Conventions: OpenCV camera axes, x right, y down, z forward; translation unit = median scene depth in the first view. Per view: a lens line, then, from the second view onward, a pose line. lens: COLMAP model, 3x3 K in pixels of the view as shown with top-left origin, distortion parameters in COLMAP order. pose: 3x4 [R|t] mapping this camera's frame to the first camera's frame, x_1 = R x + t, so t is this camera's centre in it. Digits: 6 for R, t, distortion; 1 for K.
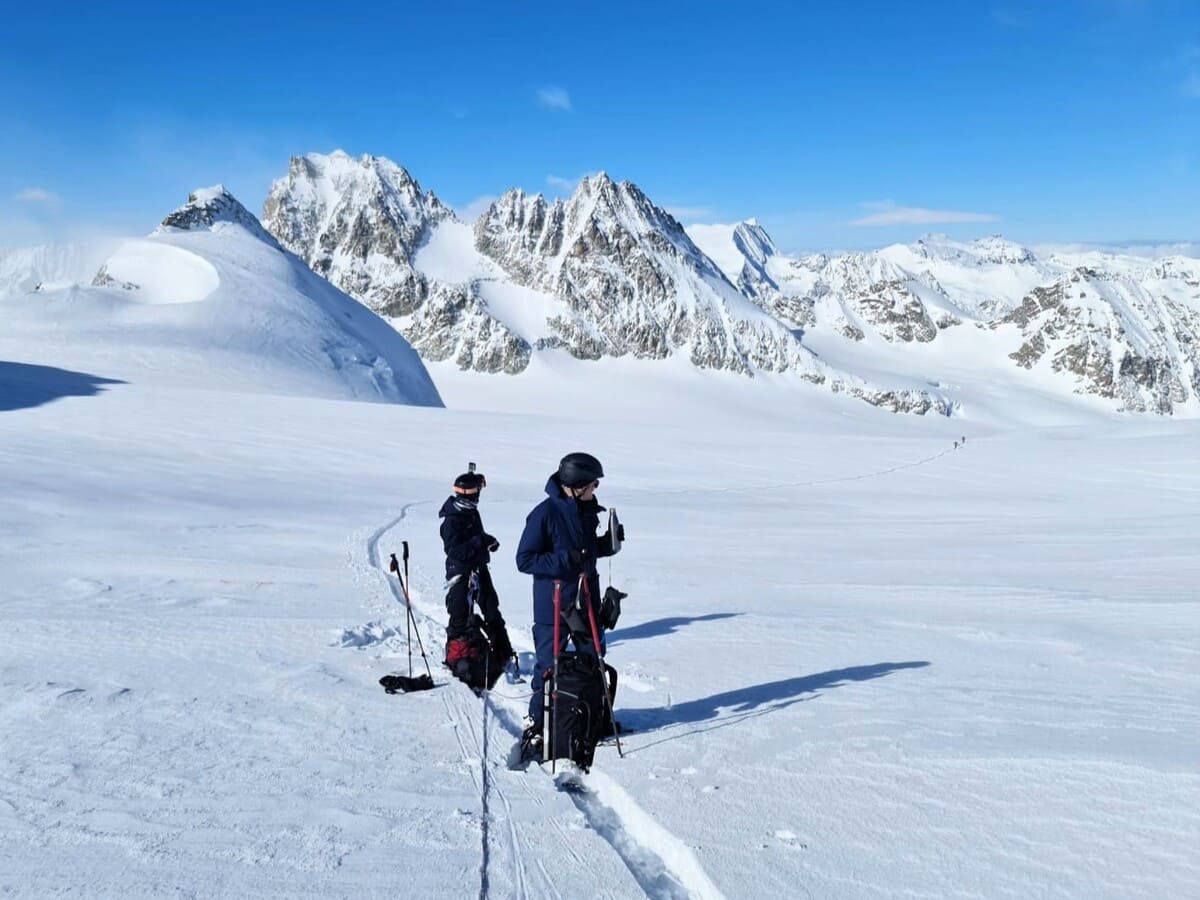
lens RADIAL K [[1287.3, 0, 555.1], [0, 1287.3, 451.4], [0, 0, 1]] dist [-0.001795, -0.005042]
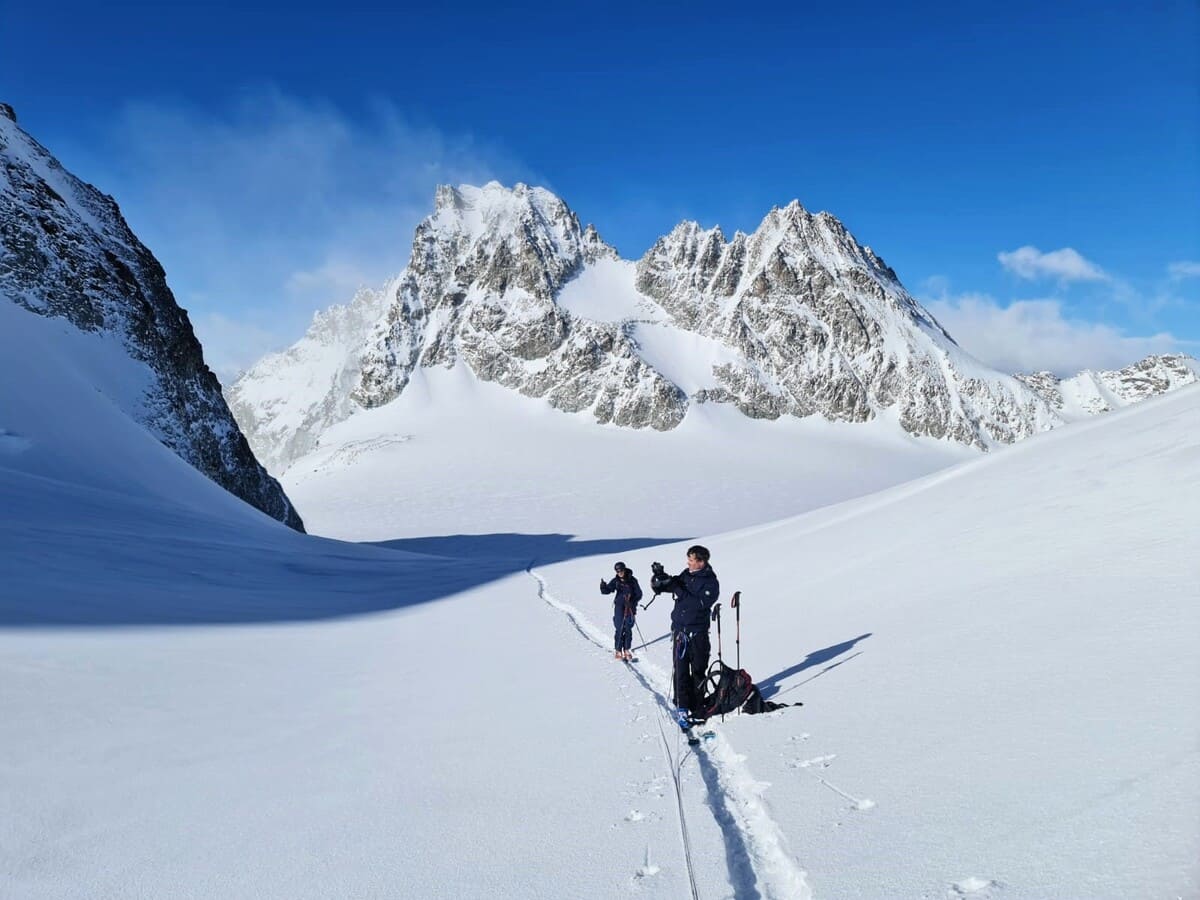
lens RADIAL K [[923.9, 0, 600.0], [0, 923.9, 450.0], [0, 0, 1]] dist [-0.001266, -0.007572]
pose [[0.976550, 0.043385, -0.210875, 0.047519], [-0.069275, 0.990715, -0.116980, 0.019323], [0.203842, 0.128845, 0.970488, 0.431421]]
